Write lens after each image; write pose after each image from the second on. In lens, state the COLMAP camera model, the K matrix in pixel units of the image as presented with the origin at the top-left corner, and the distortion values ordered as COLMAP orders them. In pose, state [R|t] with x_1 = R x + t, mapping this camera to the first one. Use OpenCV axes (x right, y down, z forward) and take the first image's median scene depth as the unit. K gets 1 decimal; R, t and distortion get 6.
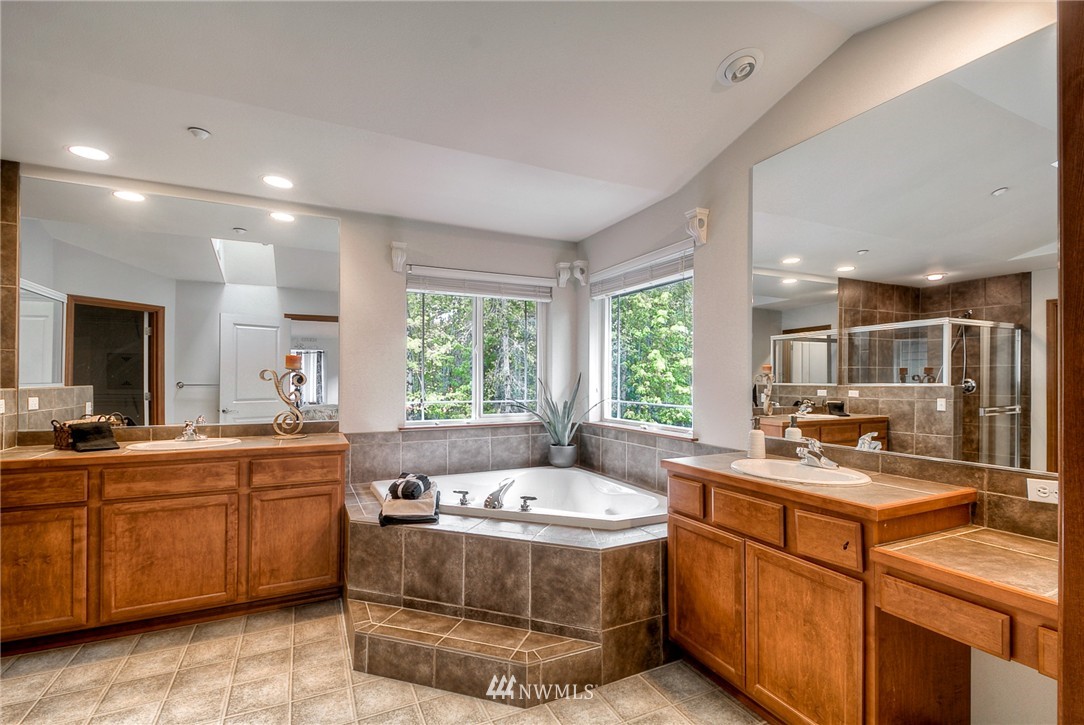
lens RADIAL K [[498.5, 0, 547.1], [0, 498.5, 372.3], [0, 0, 1]] dist [0.021812, -0.004268]
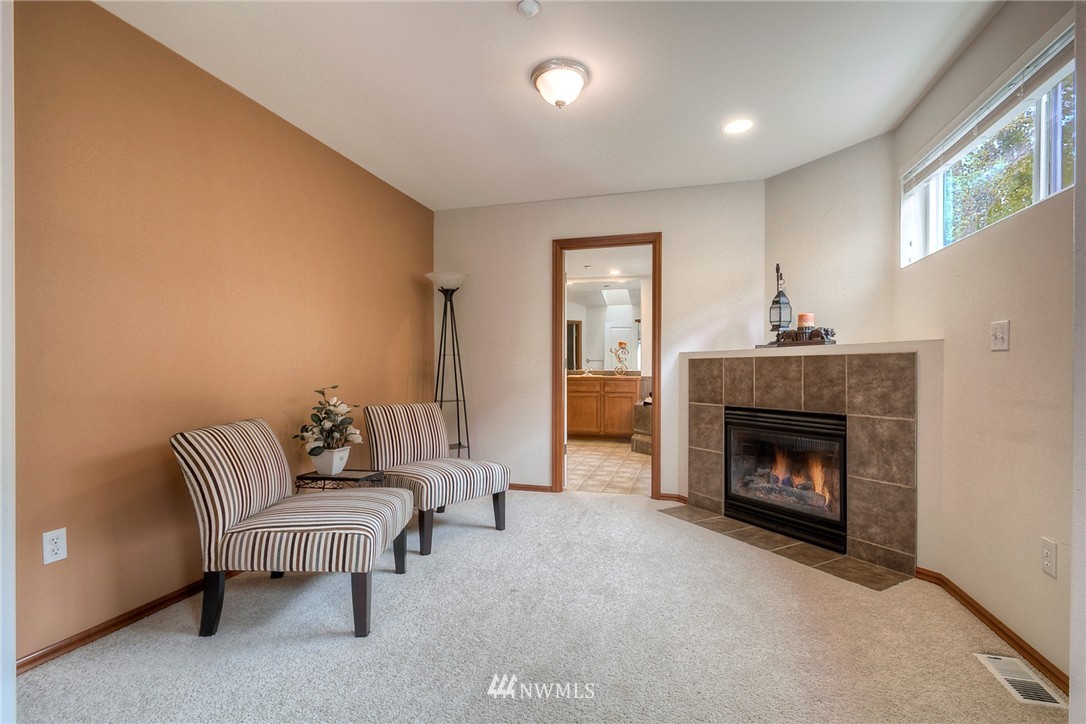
lens RADIAL K [[499.4, 0, 545.6], [0, 499.4, 363.1], [0, 0, 1]] dist [0.021812, -0.004268]
pose [[0.741713, -0.009173, -0.670655, 0.922757], [0.010312, 0.999944, -0.002272, 0.077384], [0.670638, -0.005231, 0.741766, -1.131397]]
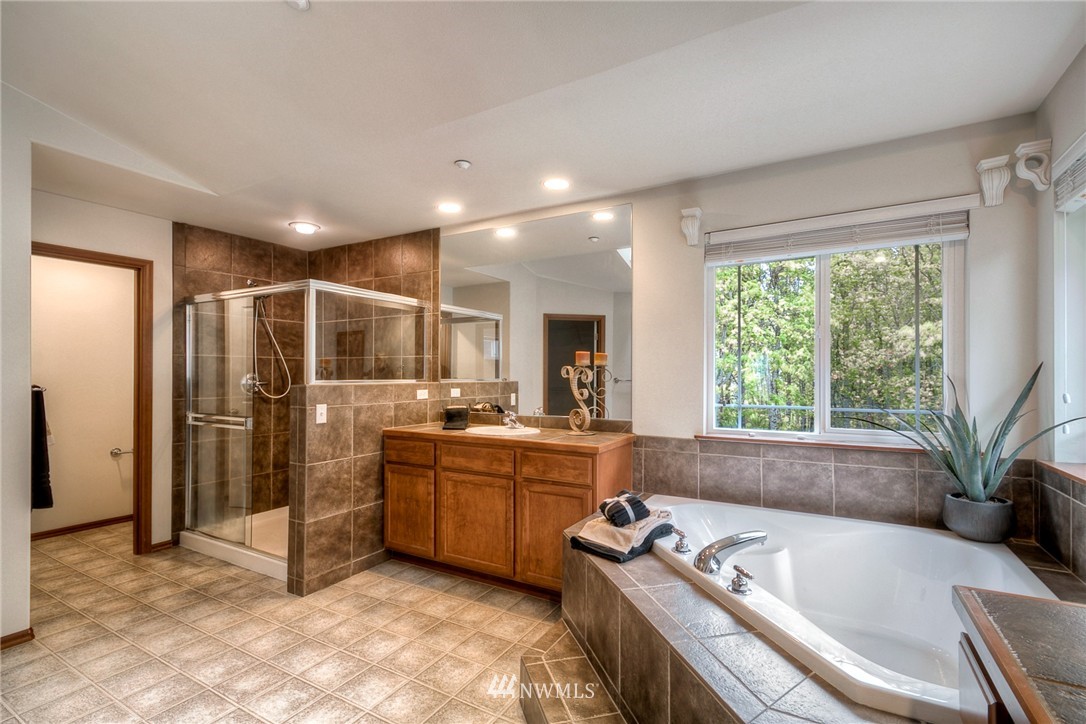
lens RADIAL K [[499.4, 0, 544.4], [0, 499.4, 370.5], [0, 0, 1]] dist [0.021812, -0.004268]
pose [[0.560371, -0.008488, -0.828198, 0.310797], [0.012501, 0.999920, -0.001790, 0.004770], [0.828147, -0.009350, 0.560432, 0.427259]]
